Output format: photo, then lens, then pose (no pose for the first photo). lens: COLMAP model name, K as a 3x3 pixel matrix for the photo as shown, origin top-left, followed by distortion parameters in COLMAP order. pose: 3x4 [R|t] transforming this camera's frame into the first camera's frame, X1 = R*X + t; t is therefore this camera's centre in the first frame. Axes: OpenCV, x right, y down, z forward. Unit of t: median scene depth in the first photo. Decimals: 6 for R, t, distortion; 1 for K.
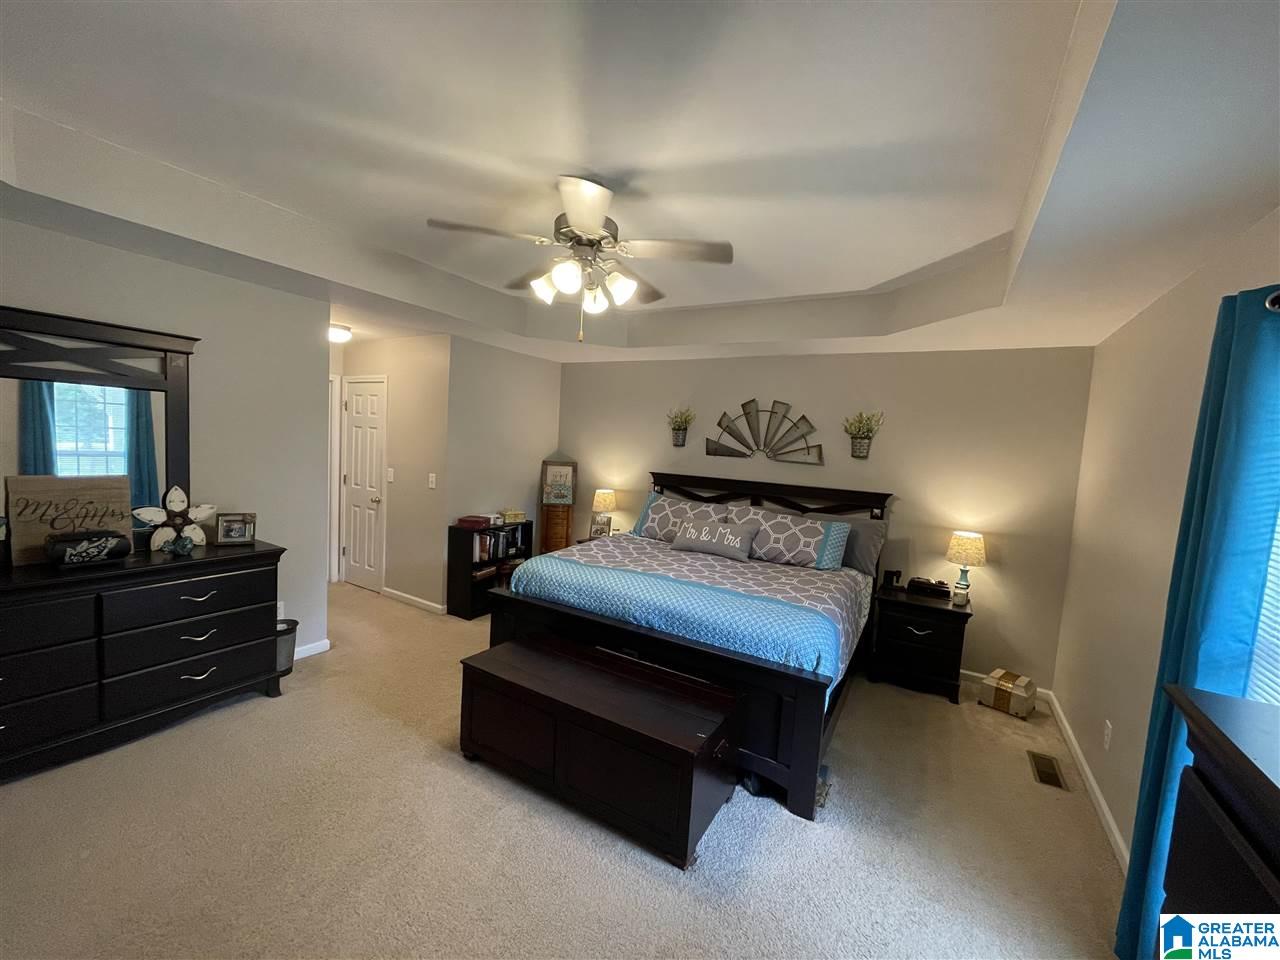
lens RADIAL K [[513.9, 0, 636.0], [0, 513.9, 479.6], [0, 0, 1]] dist [-0.004074, 0.002079]
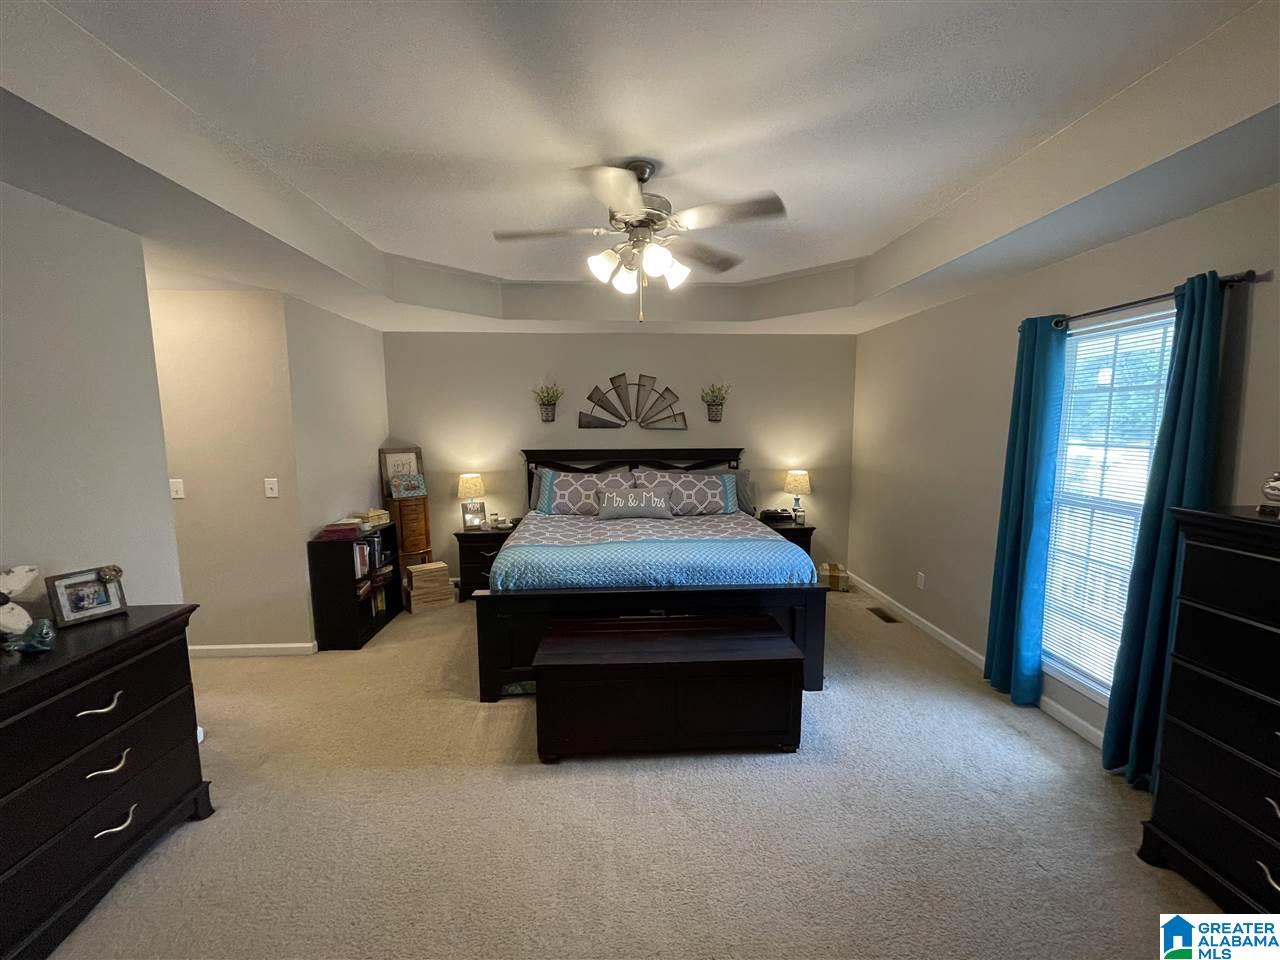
lens RADIAL K [[513.9, 0, 641.5], [0, 513.9, 480.0], [0, 0, 1]] dist [-0.004074, 0.002079]
pose [[0.831259, -0.125073, 0.541632, -0.396142], [0.094232, 0.991963, 0.084441, -0.024121], [-0.547840, -0.019153, 0.836364, 0.076795]]
